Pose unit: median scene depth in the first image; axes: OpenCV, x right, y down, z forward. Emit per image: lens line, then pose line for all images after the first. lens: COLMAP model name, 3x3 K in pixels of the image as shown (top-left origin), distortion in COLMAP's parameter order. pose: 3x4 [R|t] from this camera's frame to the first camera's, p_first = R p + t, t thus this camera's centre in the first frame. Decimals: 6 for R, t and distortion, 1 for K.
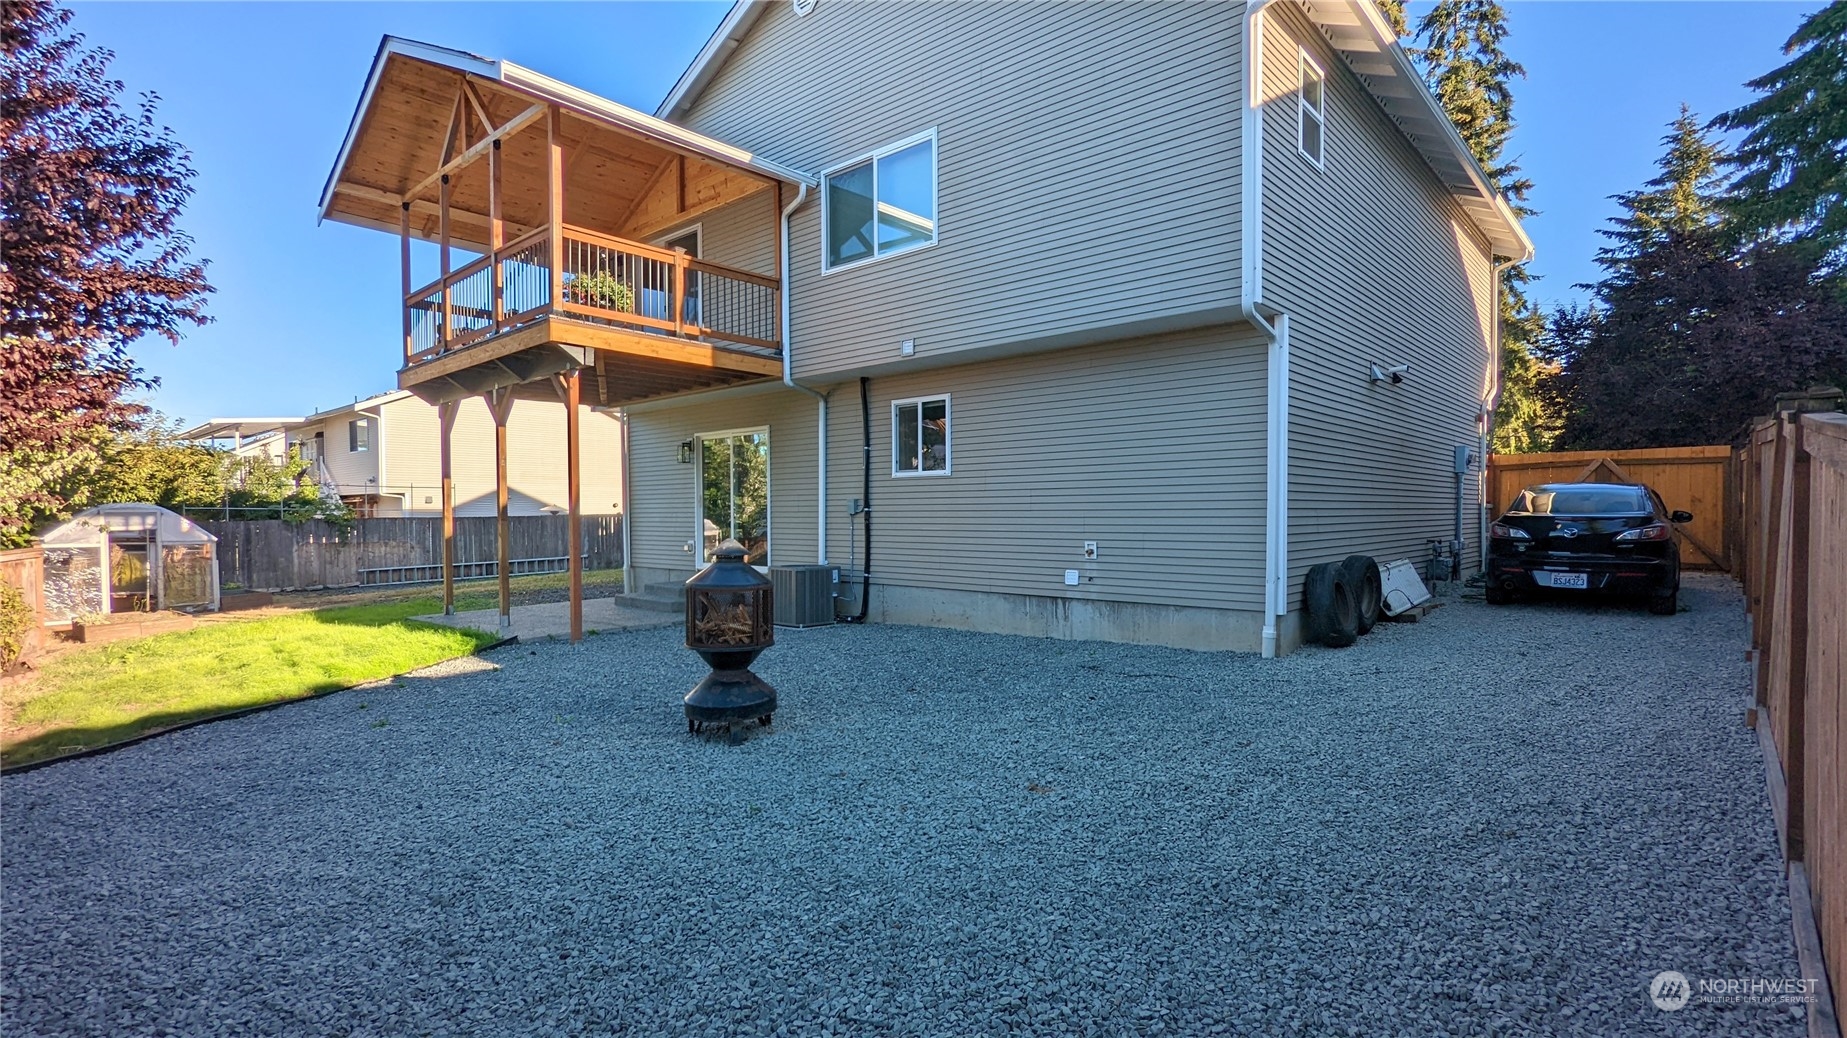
lens RADIAL K [[873.2, 0, 933.1], [0, 873.2, 537.9], [0, 0, 1]] dist [0.018105, -0.012342]
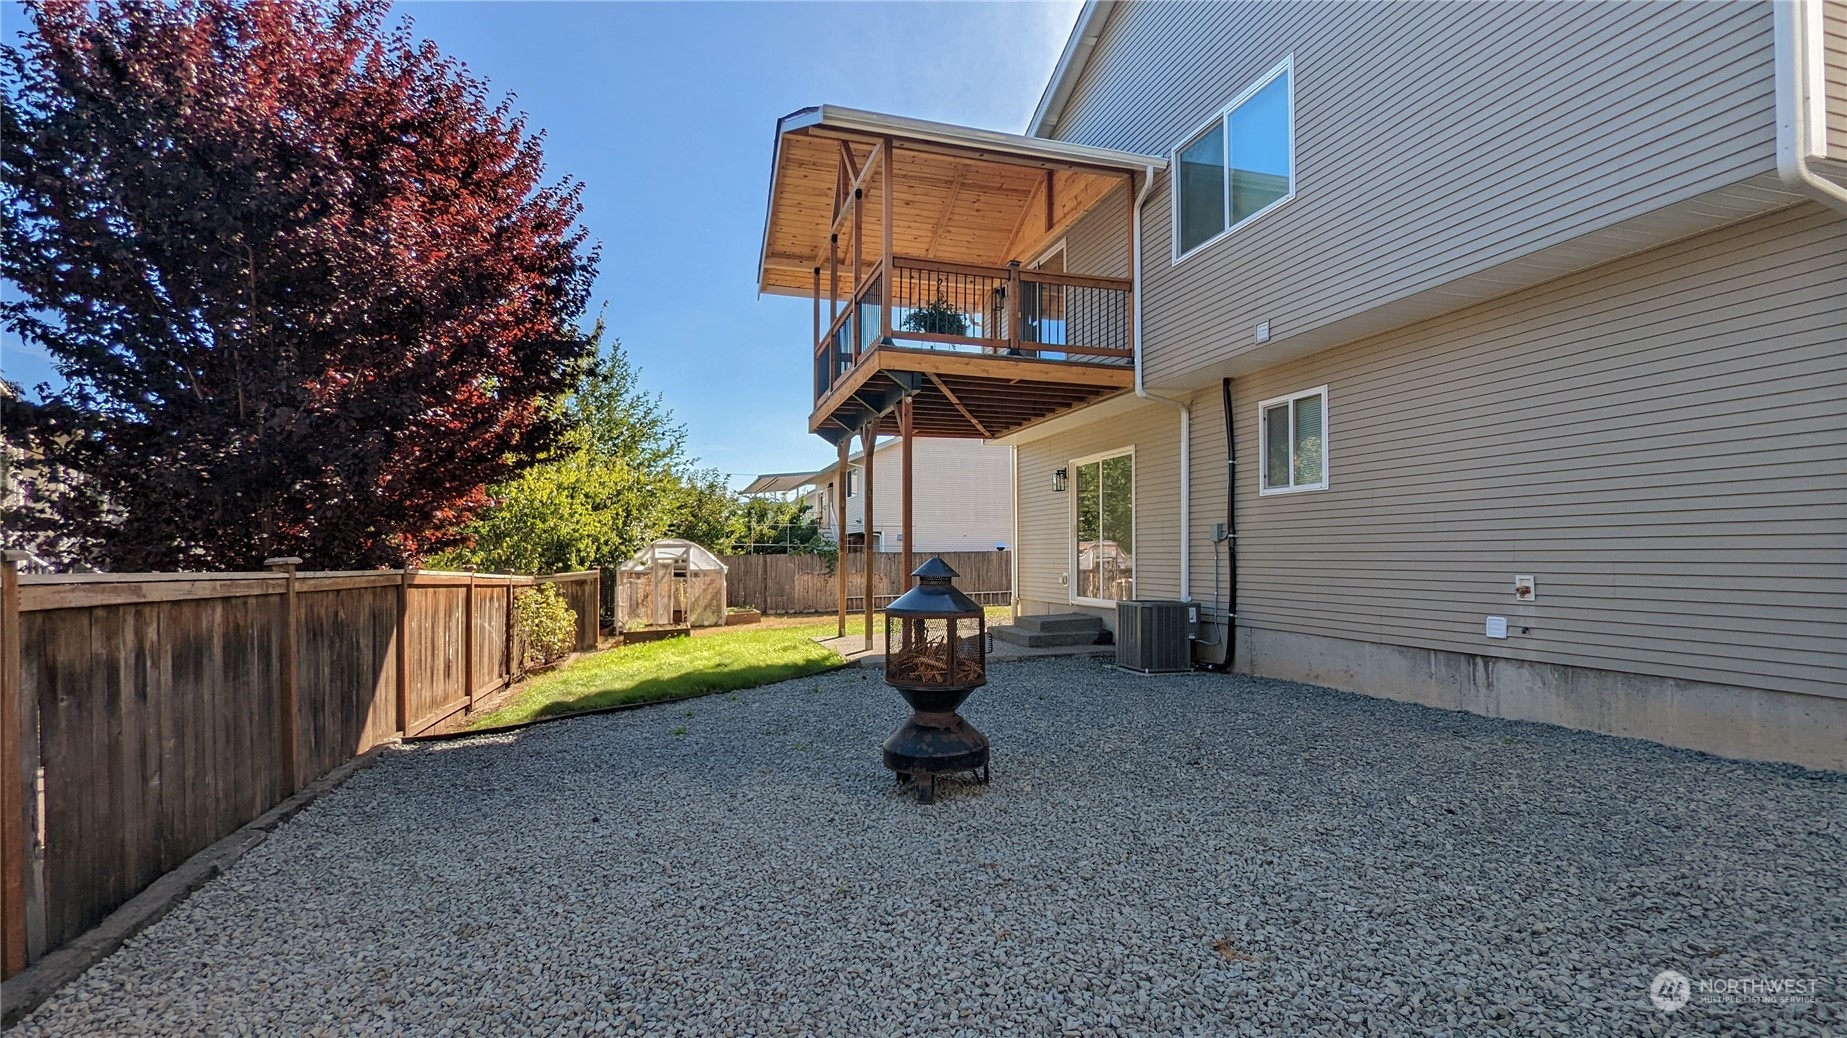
lens RADIAL K [[870.9, 0, 941.7], [0, 870.9, 537.0], [0, 0, 1]] dist [0.000104, -0.000455]
pose [[0.856988, -0.007761, -0.515277, 0.123742], [-0.017356, 0.998885, -0.043911, 0.010644], [0.515043, 0.046574, 0.855898, 0.160766]]
